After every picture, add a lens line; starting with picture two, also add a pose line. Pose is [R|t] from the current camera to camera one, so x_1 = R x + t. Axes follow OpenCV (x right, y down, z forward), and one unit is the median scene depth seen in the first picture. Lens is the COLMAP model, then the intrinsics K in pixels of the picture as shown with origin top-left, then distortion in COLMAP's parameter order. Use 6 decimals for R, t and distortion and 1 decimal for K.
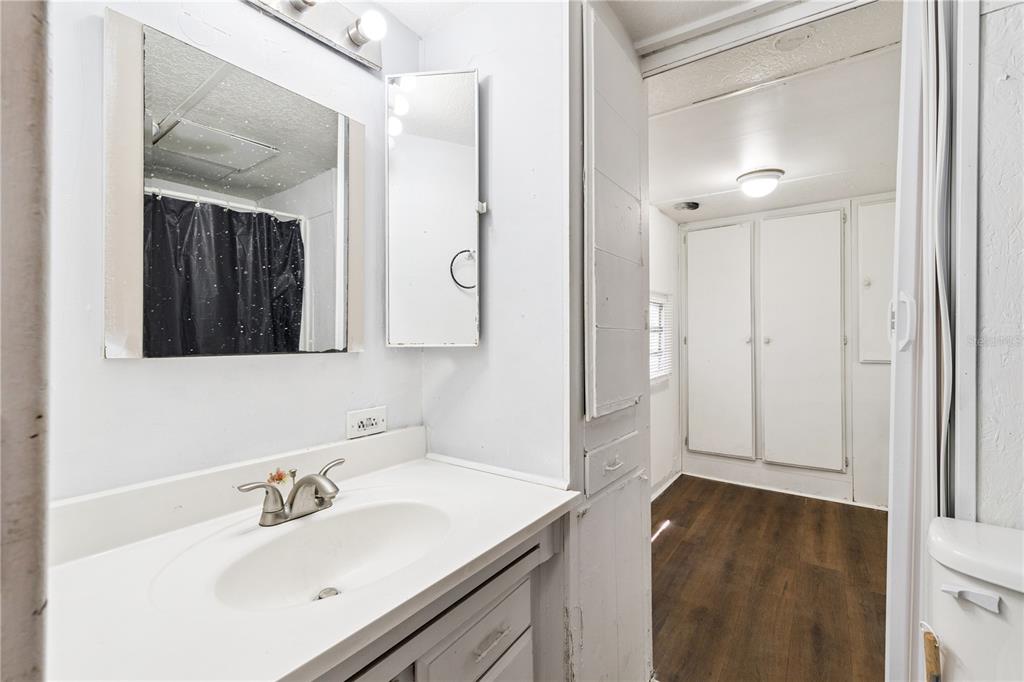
lens RADIAL K [[448.9, 0, 512.5], [0, 448.9, 339.5], [0, 0, 1]] dist [-0.001919, -0.000237]
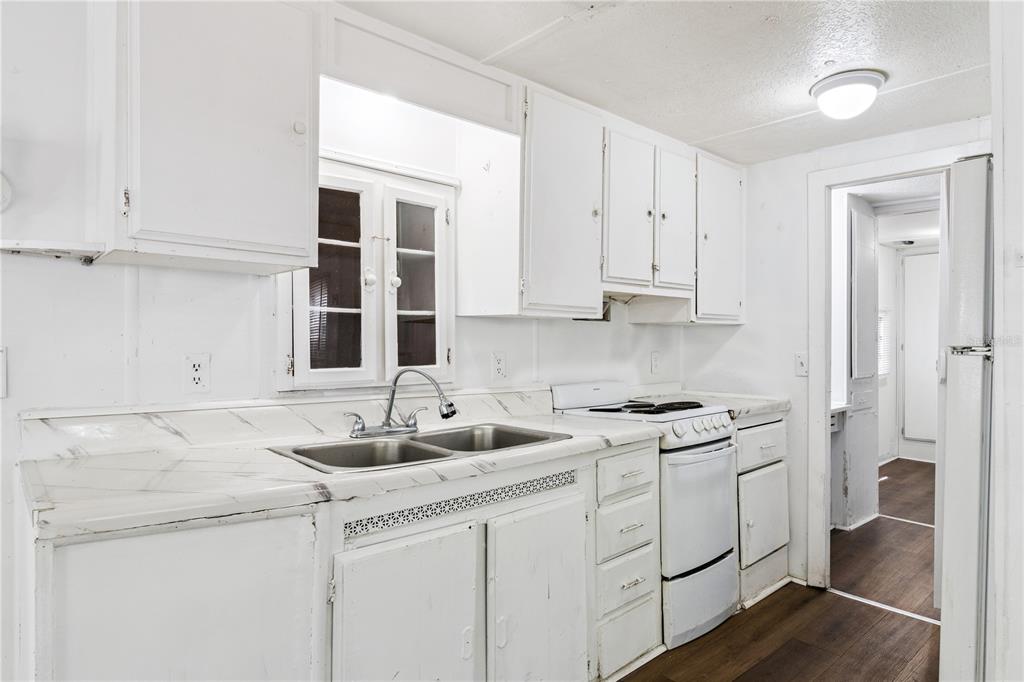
lens RADIAL K [[585.5, 0, 511.4], [0, 585.5, 341.7], [0, 0, 1]] dist [-0.003000, -0.000577]
pose [[0.973617, 0.006720, -0.228091, -0.421532], [-0.007100, 0.999974, -0.000844, -0.004906], [0.228080, 0.002441, 0.973639, -1.162151]]
